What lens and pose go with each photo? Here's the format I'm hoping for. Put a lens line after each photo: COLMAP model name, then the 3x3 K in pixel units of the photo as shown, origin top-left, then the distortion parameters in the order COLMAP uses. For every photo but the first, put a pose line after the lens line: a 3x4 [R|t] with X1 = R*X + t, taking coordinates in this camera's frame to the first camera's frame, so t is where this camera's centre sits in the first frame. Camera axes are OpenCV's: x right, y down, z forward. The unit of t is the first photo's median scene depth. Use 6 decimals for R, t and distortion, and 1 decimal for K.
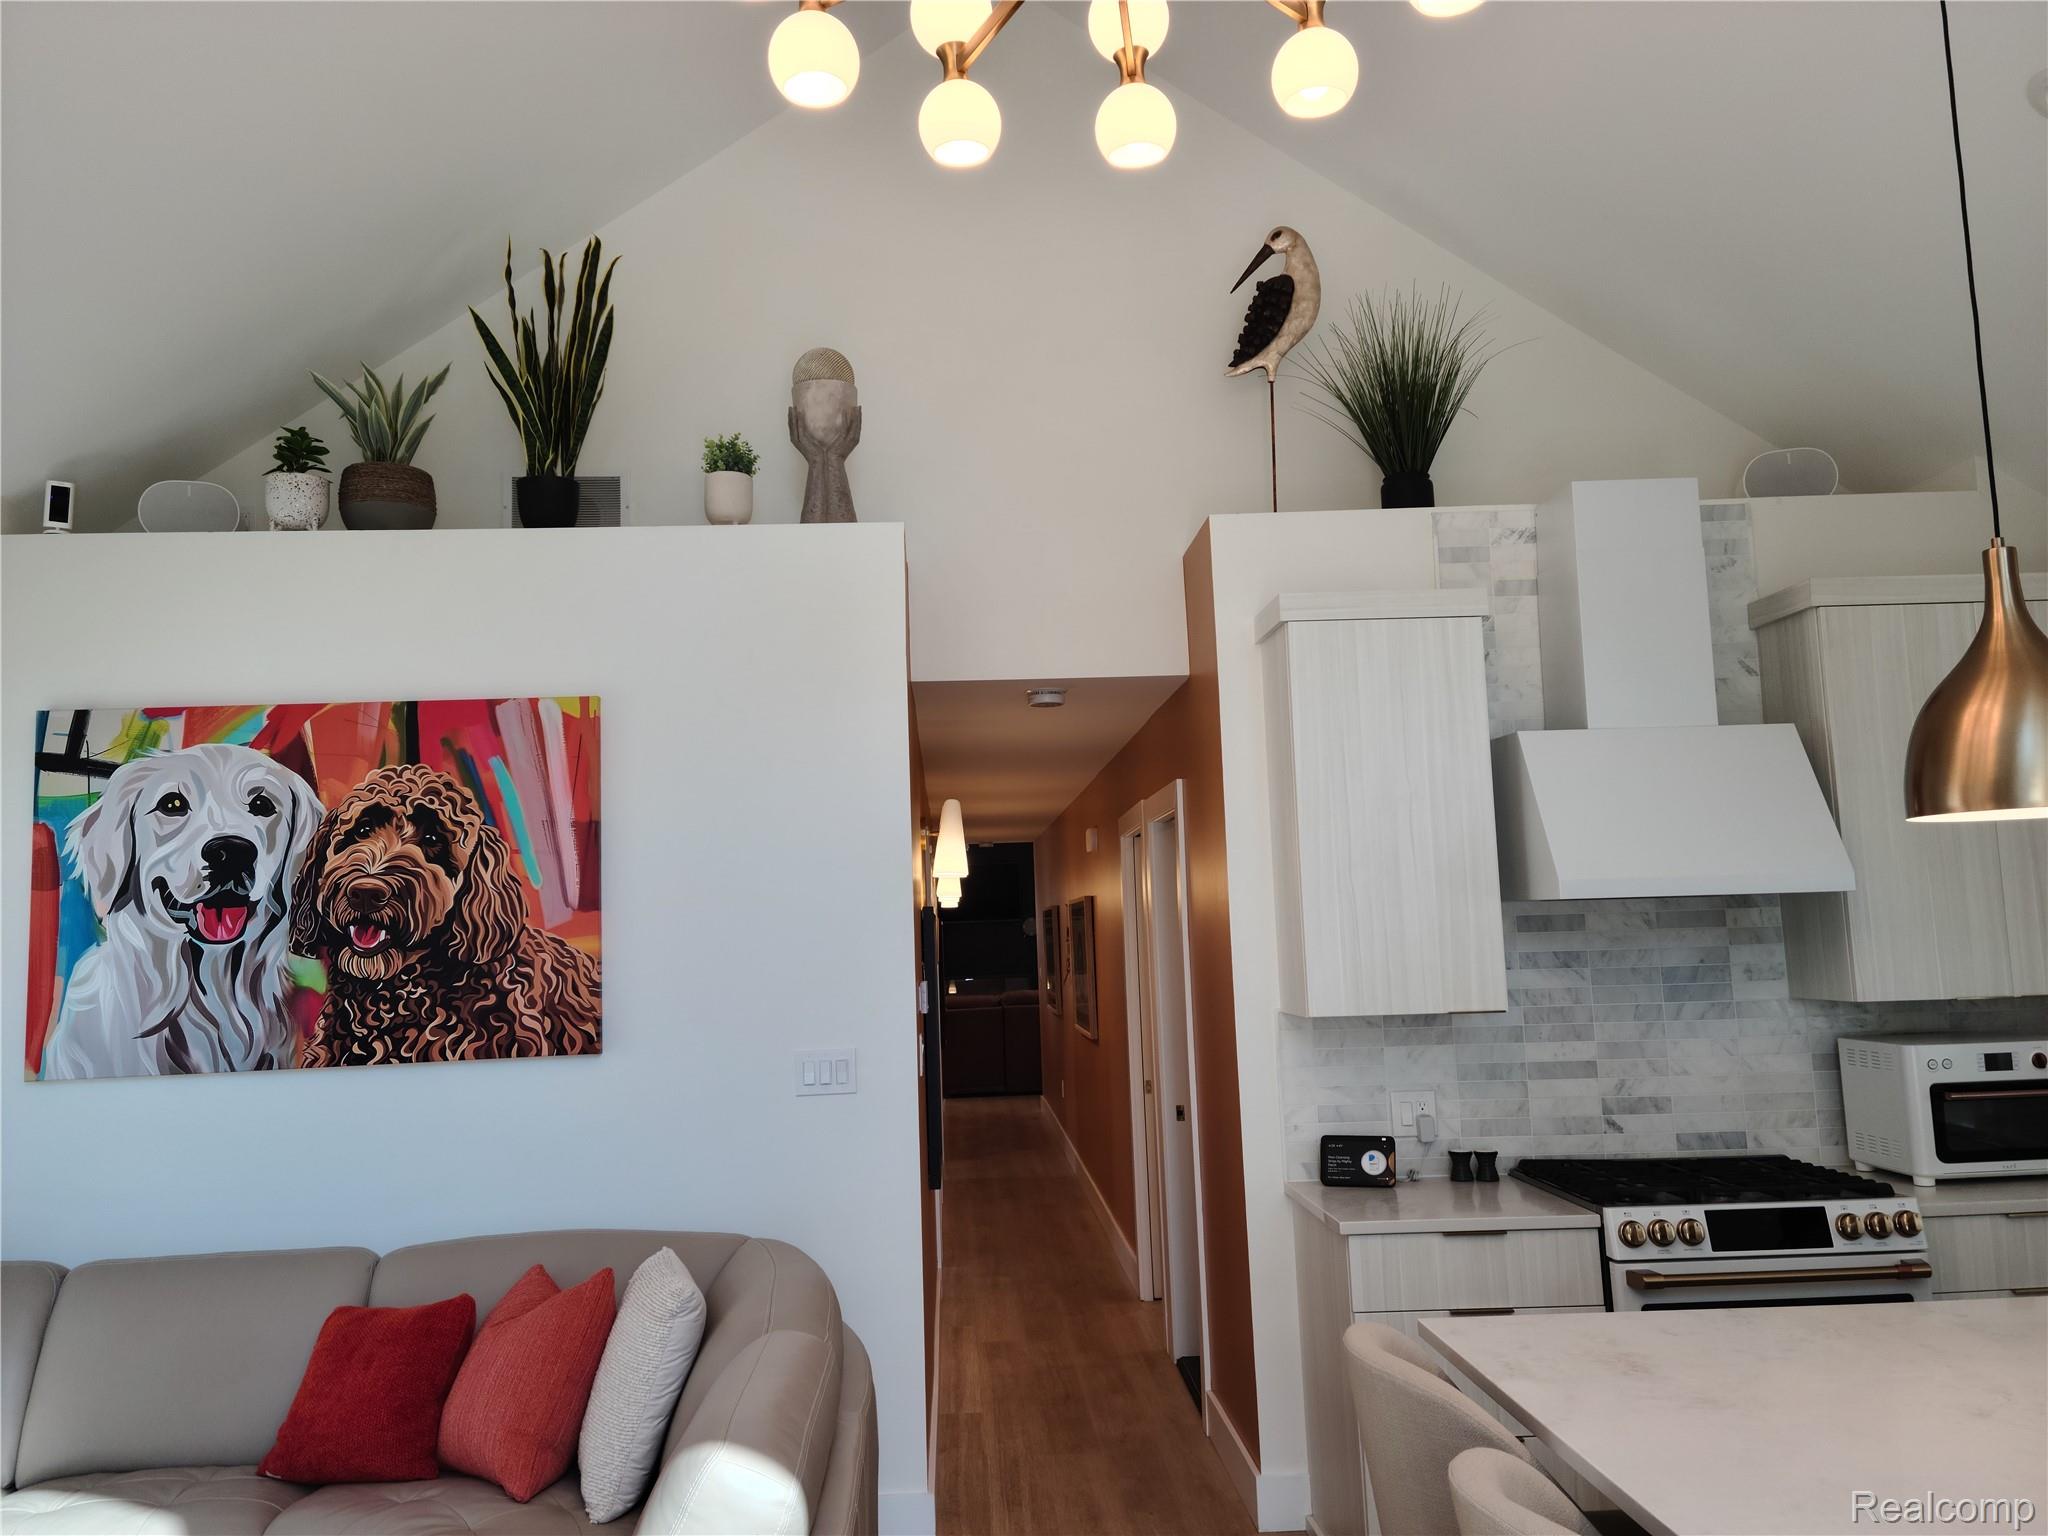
lens RADIAL K [[1609.1, 0, 1024.0], [0, 1609.1, 768.0], [0, 0, 1]] dist [0.134028, -0.152064]
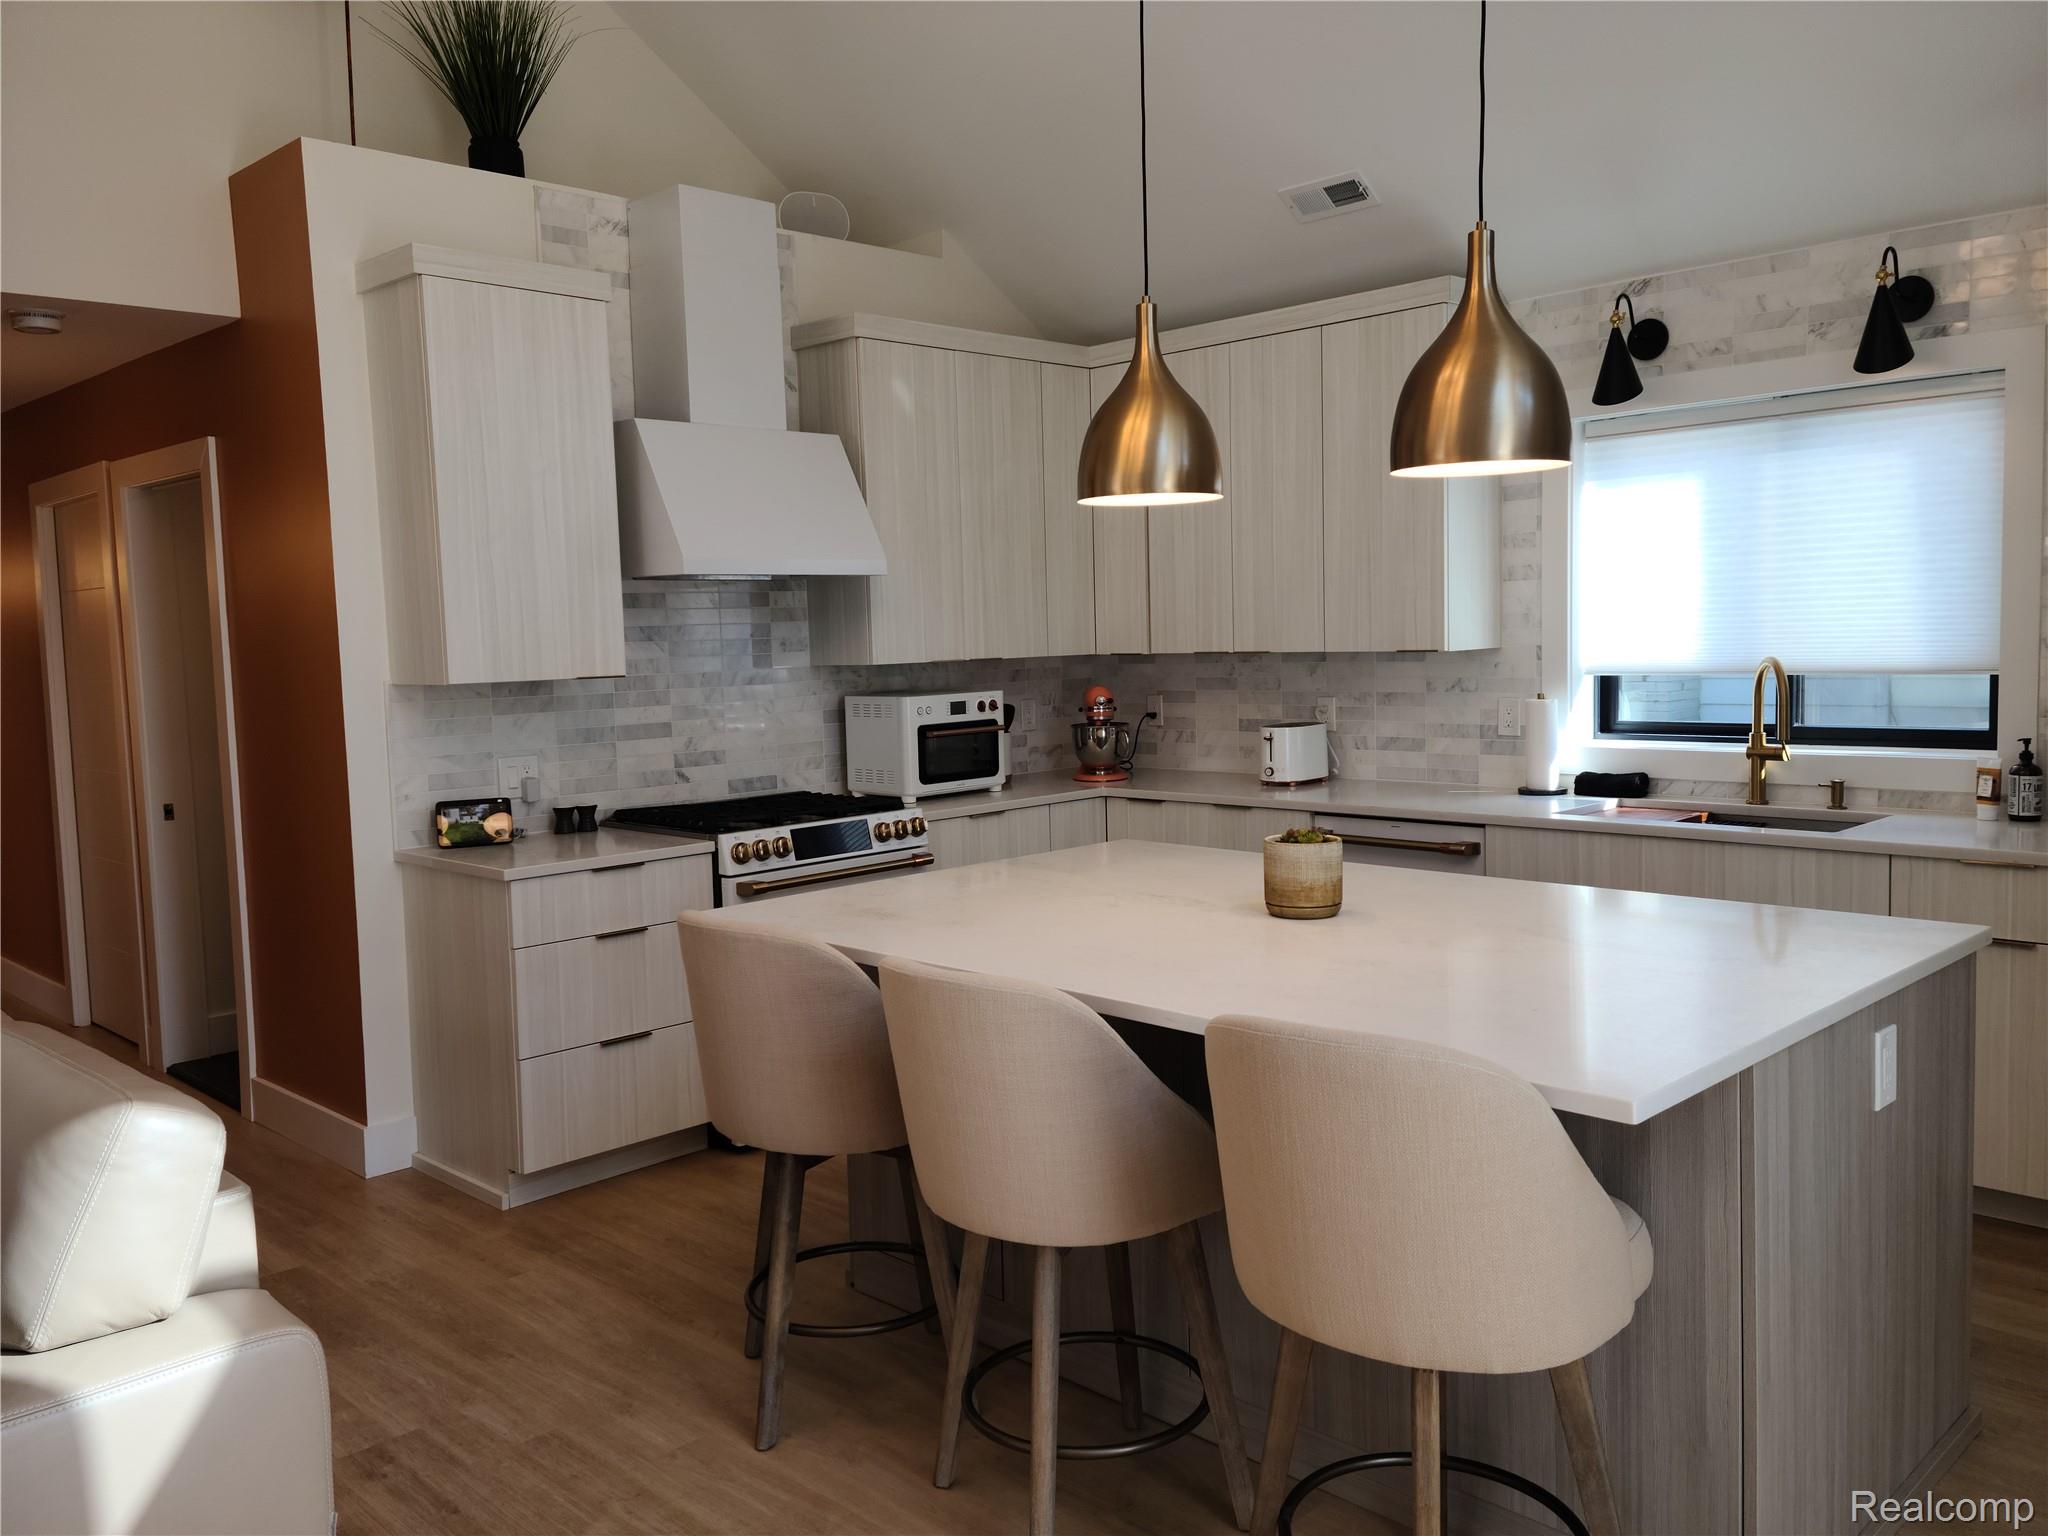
lens RADIAL K [[1609.1, 0, 1024.0], [0, 1609.1, 768.0], [0, 0, 1]] dist [0.134028, -0.152064]
pose [[0.742973, -0.046915, 0.667676, -0.226809], [-0.064551, 0.987868, 0.141244, 0.036019], [-0.666202, -0.148040, 0.730930, 0.007215]]
